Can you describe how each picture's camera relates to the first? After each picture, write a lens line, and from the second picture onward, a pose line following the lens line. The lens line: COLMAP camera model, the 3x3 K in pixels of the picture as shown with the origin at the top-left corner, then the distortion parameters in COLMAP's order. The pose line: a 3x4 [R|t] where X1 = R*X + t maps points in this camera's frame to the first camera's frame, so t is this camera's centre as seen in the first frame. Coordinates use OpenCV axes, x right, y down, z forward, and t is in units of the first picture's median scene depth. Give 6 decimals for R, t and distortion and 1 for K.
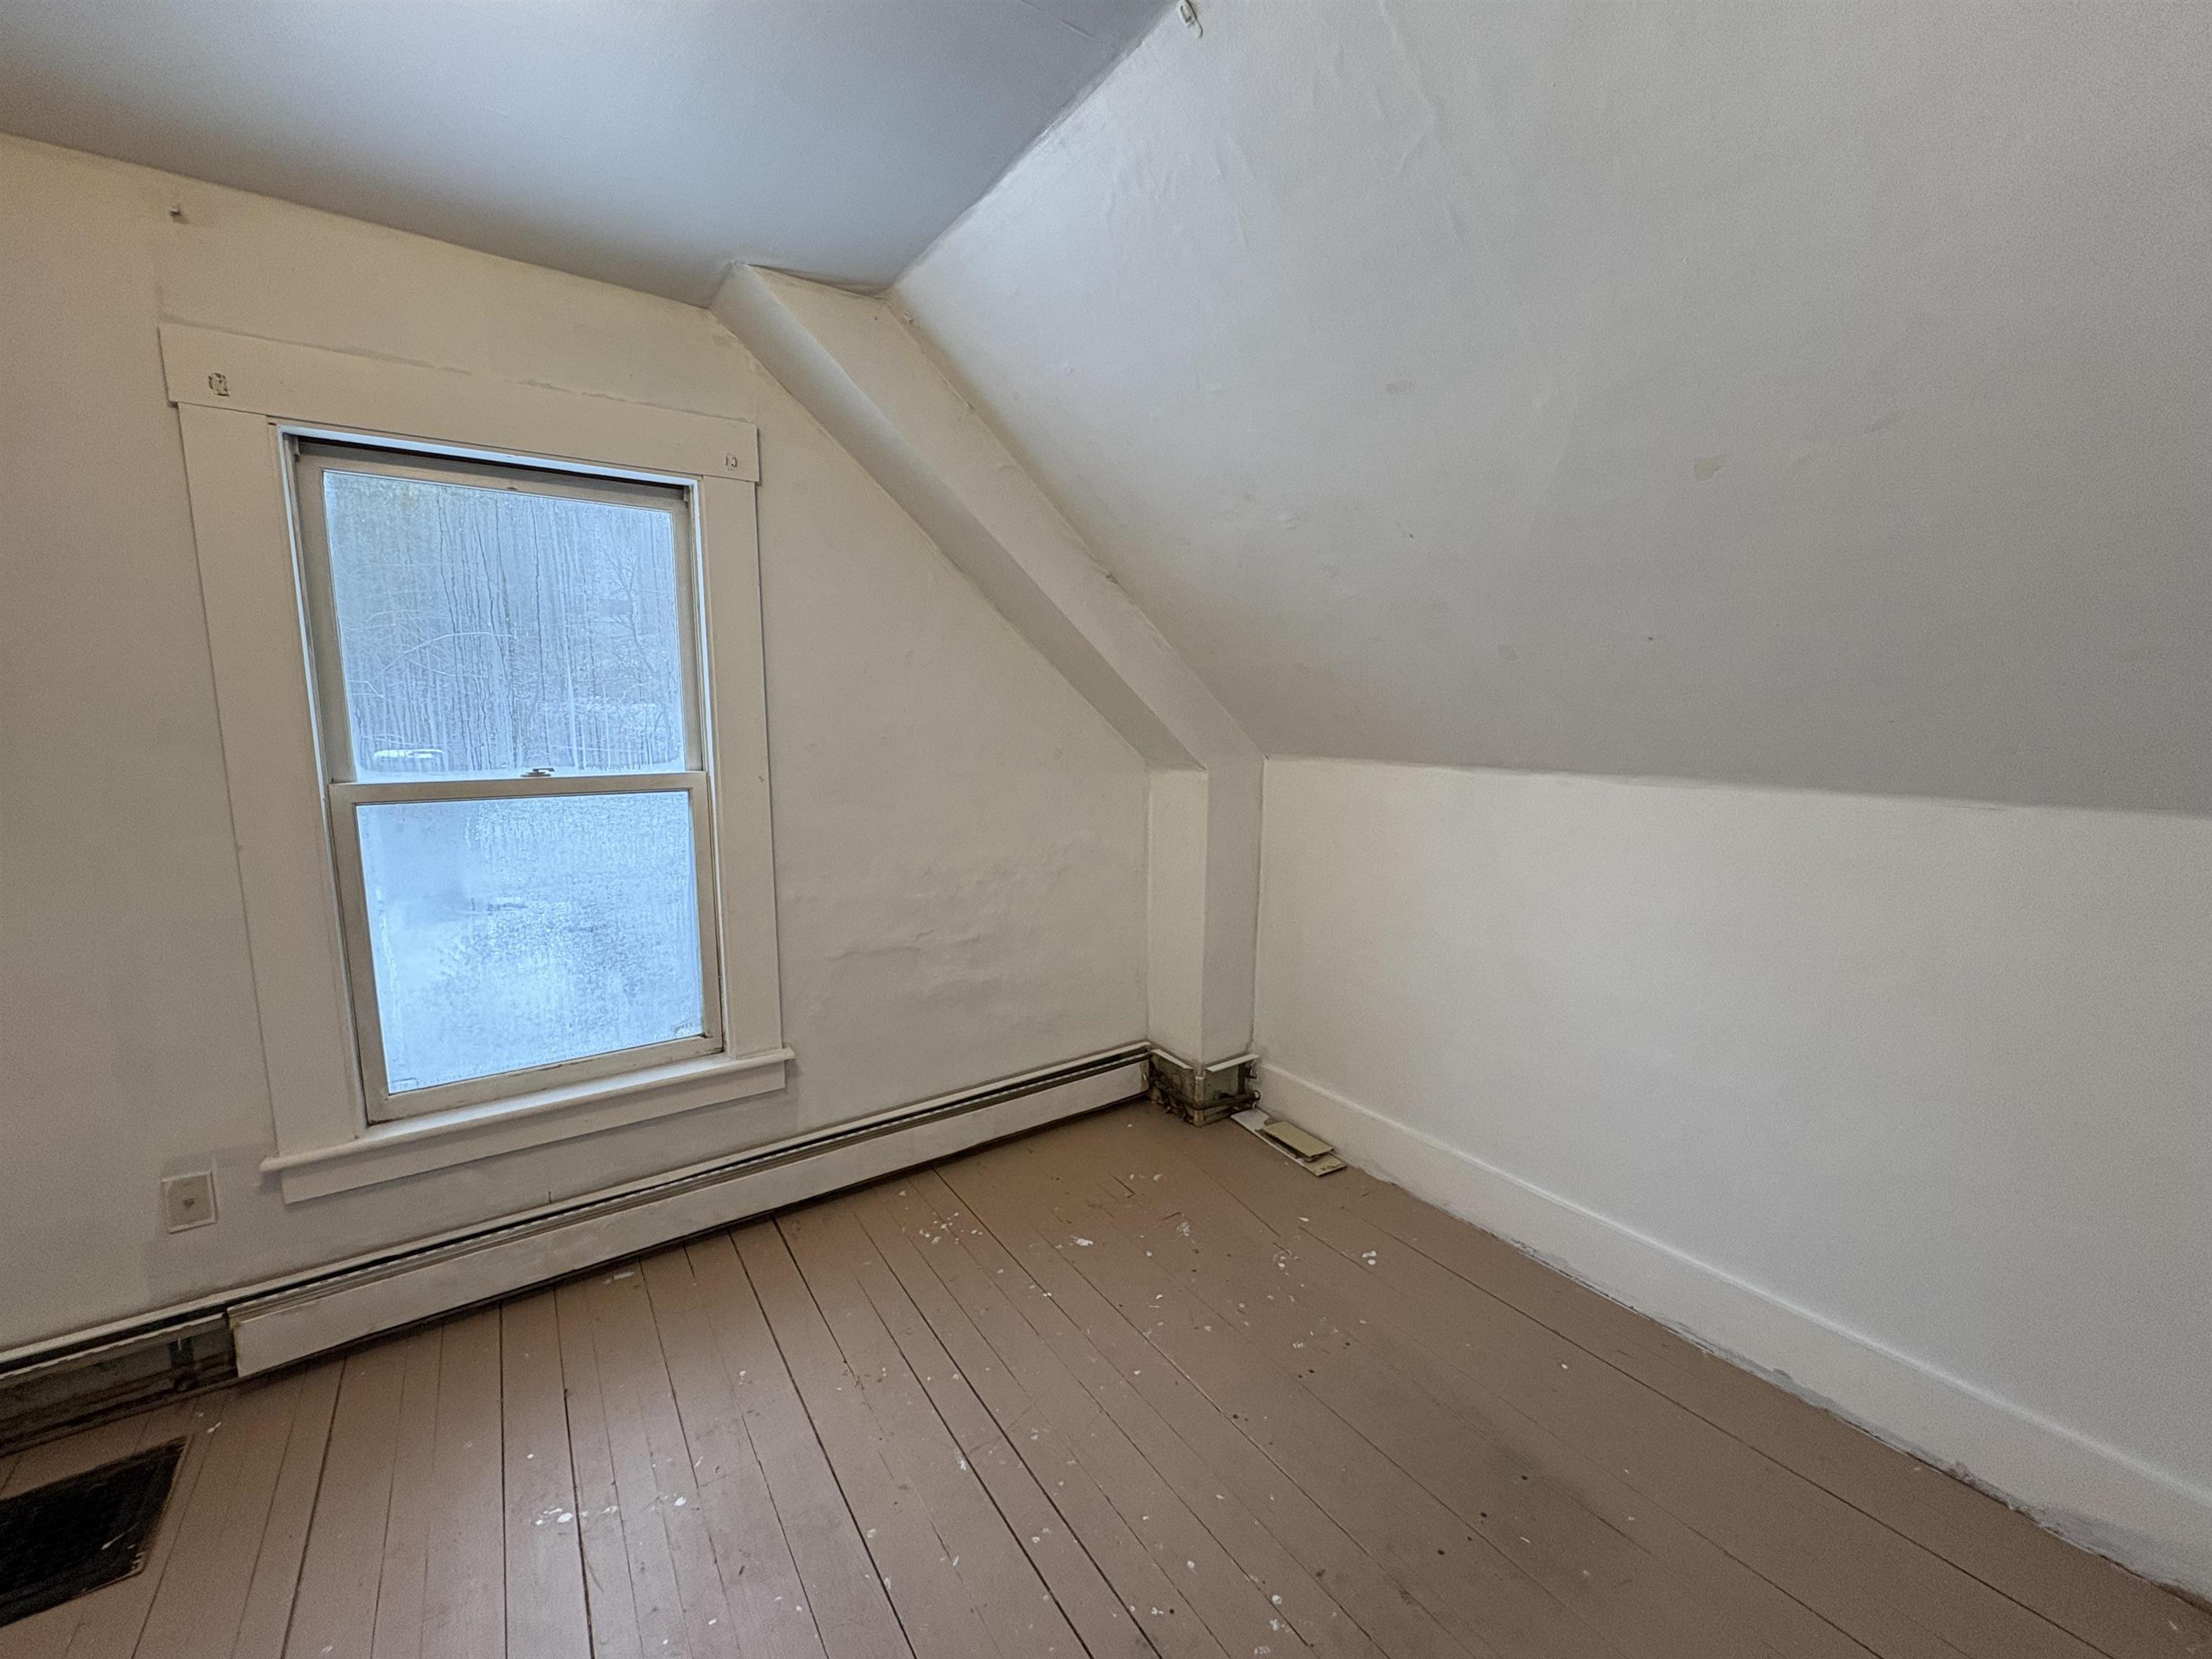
lens RADIAL K [[877.5, 0, 1105.2], [0, 877.5, 829.9], [0, 0, 1]] dist [0.000229, -0.000106]
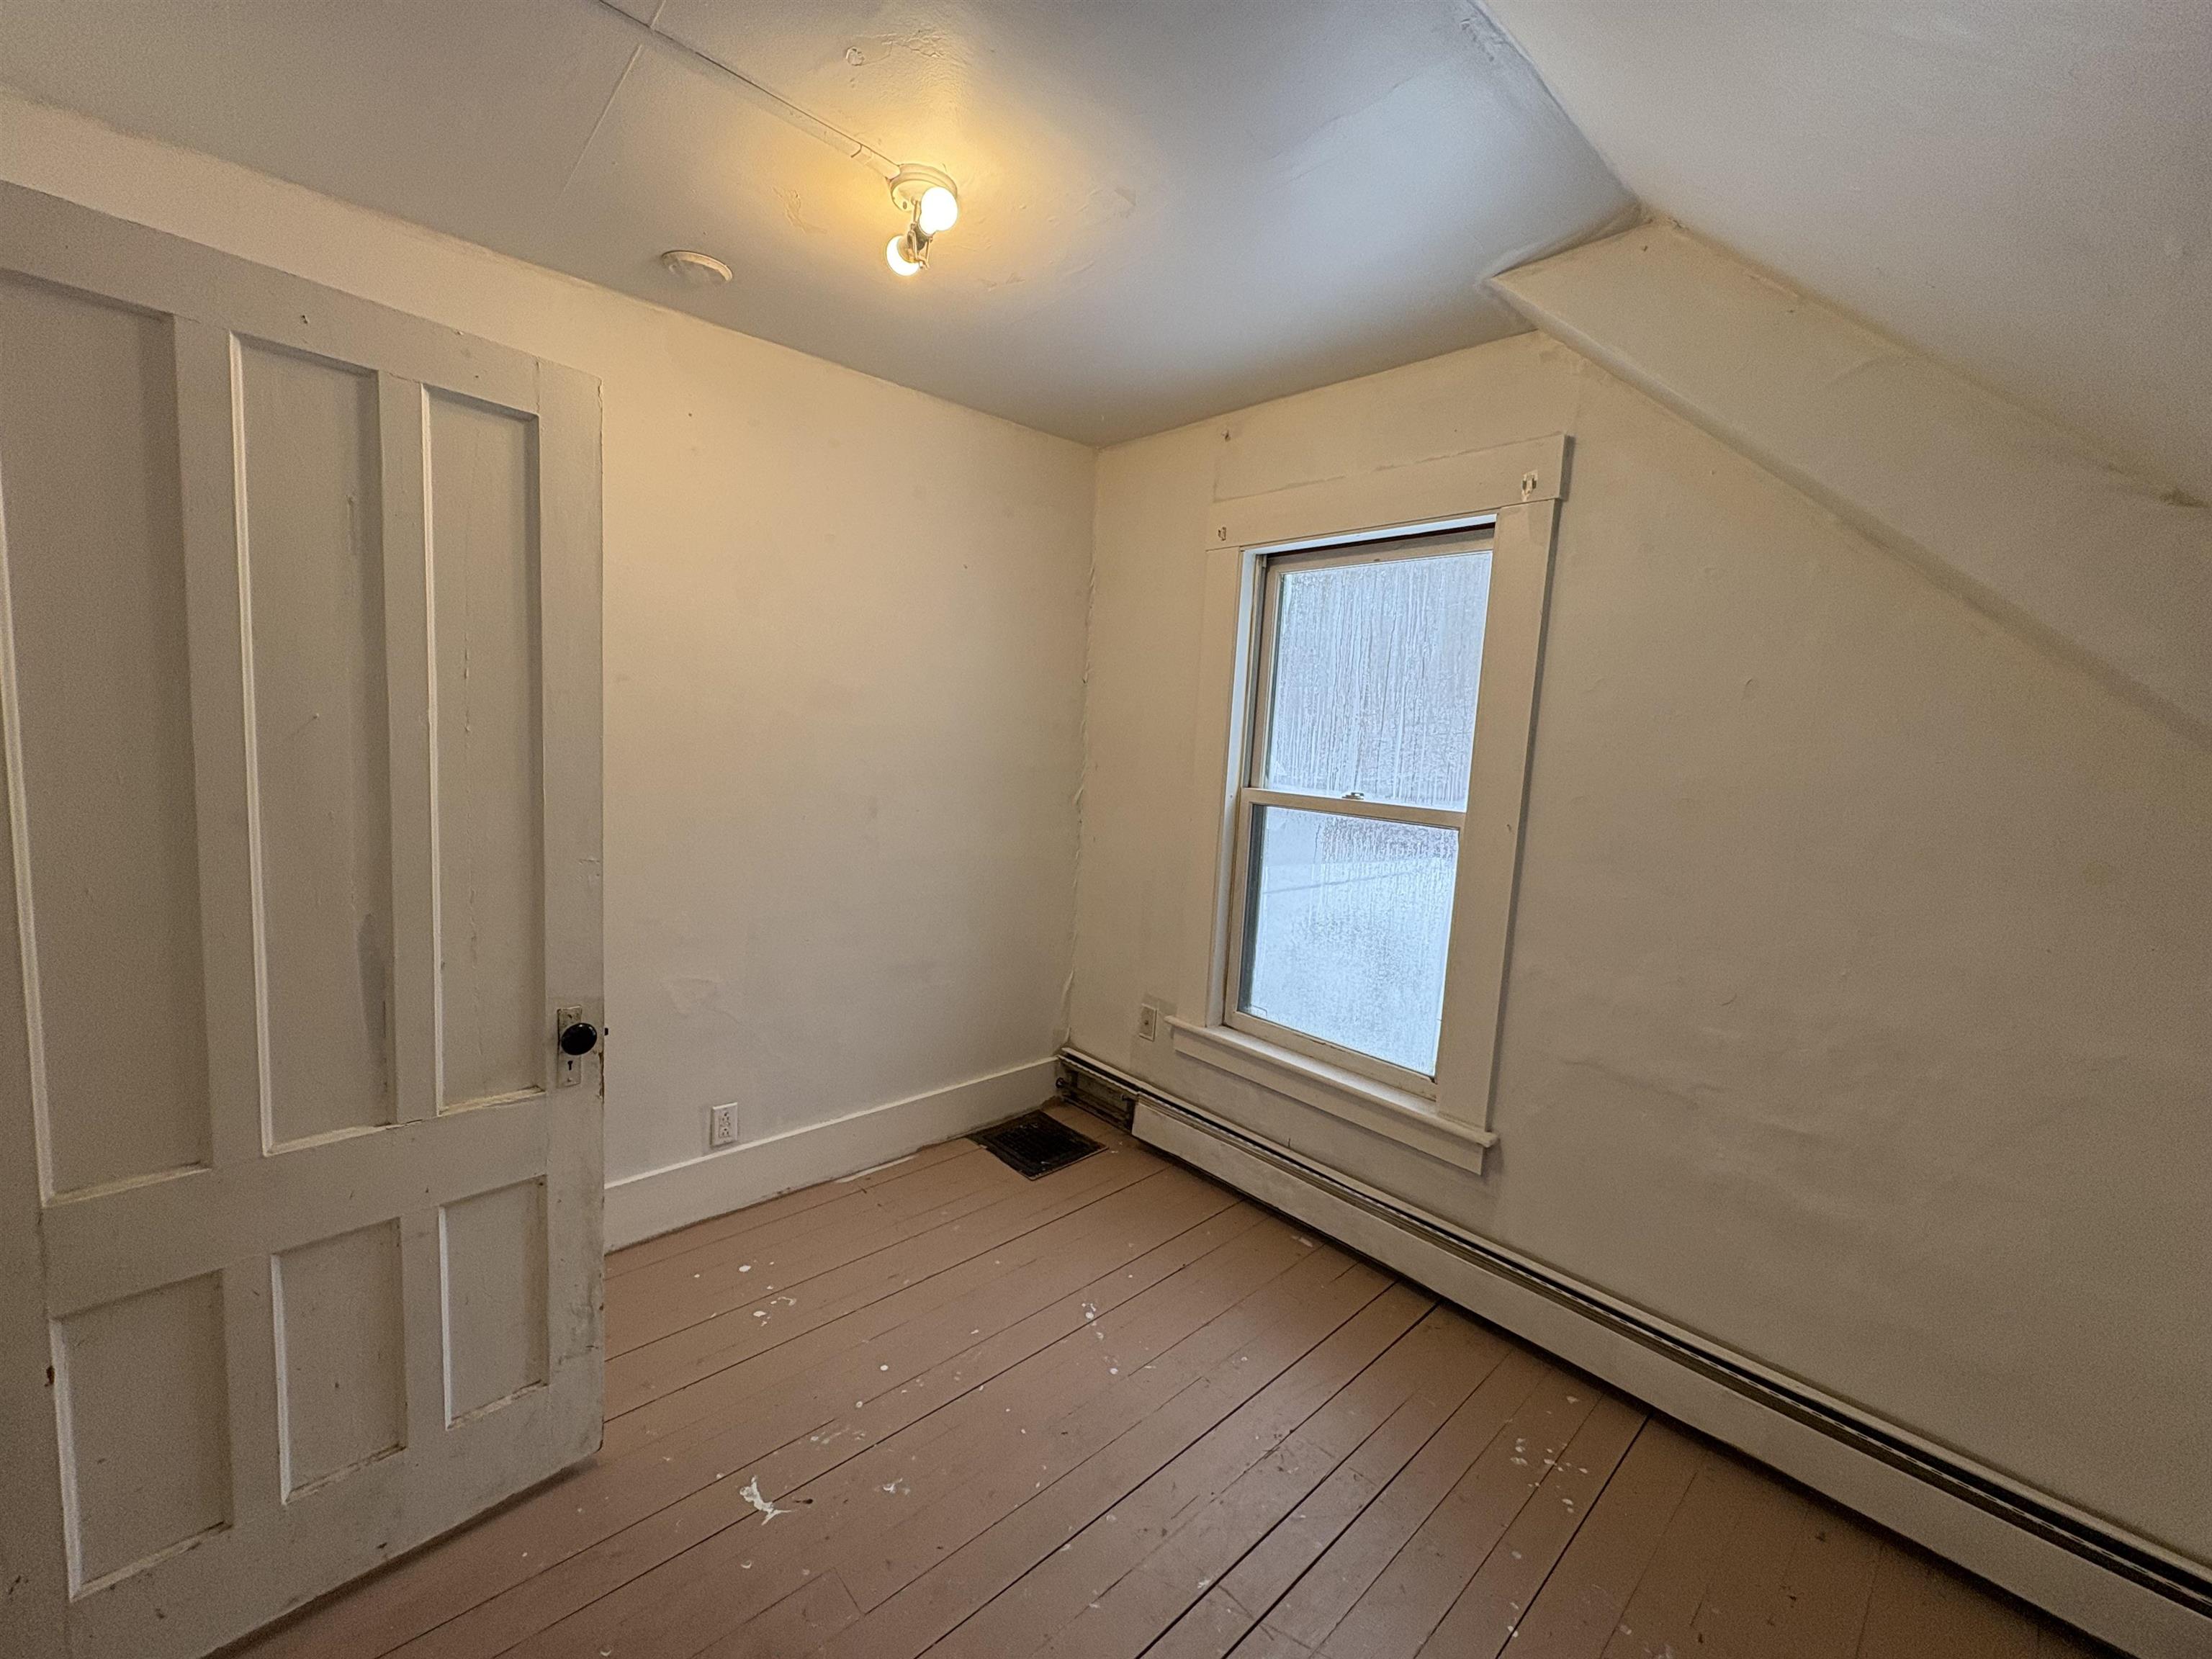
lens RADIAL K [[880.0, 0, 1106.0], [0, 880.0, 829.5], [0, 0, 1]] dist [0.000029, 0.000003]
pose [[0.138081, 0.115507, -0.983662, 0.481161], [-0.191255, 0.977592, 0.087946, -0.061662], [0.971779, 0.175986, 0.157078, 0.498466]]
